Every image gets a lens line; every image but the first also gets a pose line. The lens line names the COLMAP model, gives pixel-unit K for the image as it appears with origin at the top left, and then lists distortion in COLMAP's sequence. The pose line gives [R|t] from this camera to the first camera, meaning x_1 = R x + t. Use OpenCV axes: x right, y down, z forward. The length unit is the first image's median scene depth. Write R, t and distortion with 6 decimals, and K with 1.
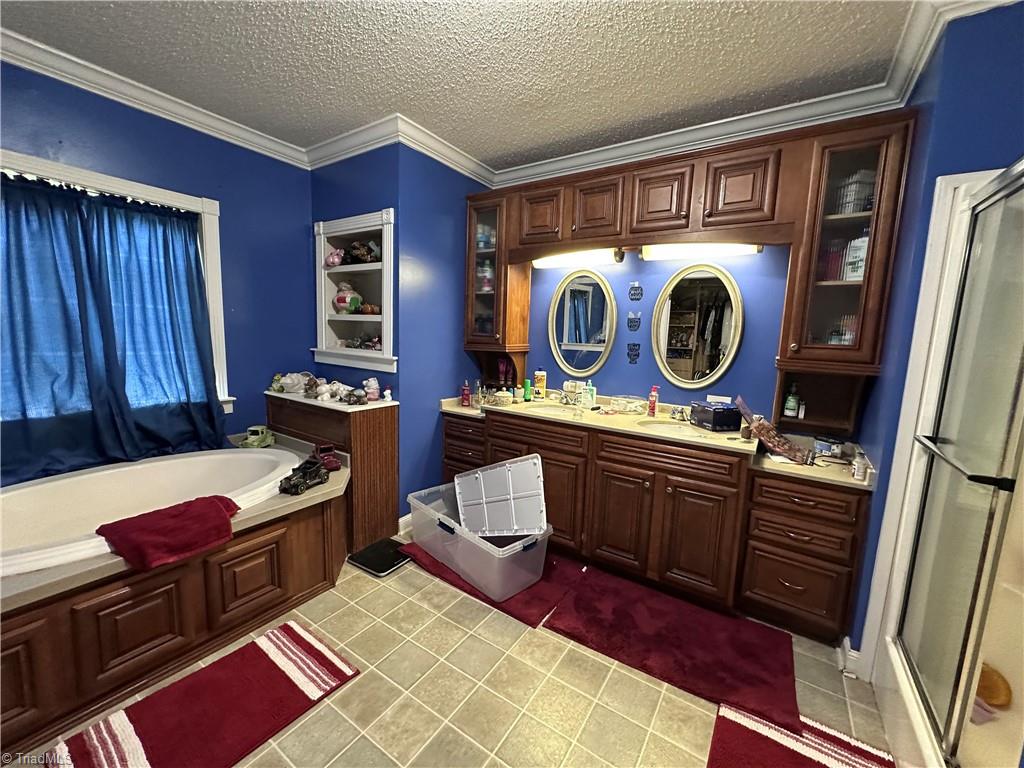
lens RADIAL K [[410.0, 0, 512.0], [0, 410.0, 384.0], [0, 0, 1]] dist [-0.002382, 0.000181]
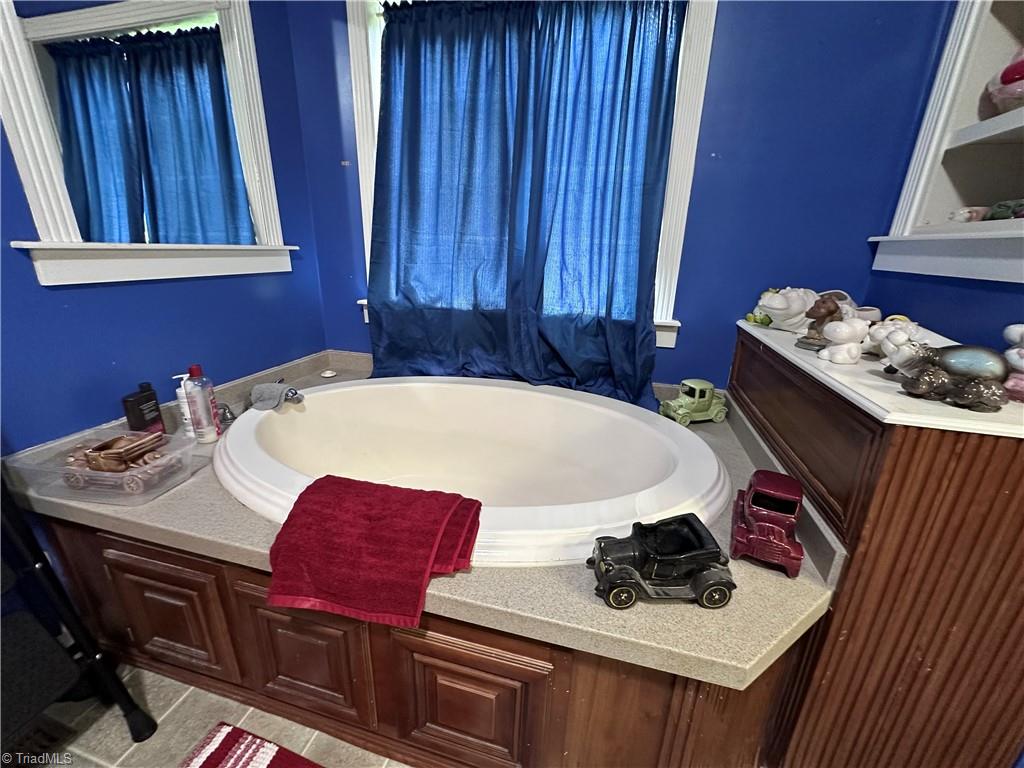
lens RADIAL K [[410.0, 0, 512.0], [0, 410.0, 384.0], [0, 0, 1]] dist [-0.002382, 0.000181]
pose [[0.315498, 0.269861, -0.909745, -0.223532], [-0.131005, 0.961917, 0.239904, 0.009989], [0.939840, 0.043492, 0.338836, 0.637423]]
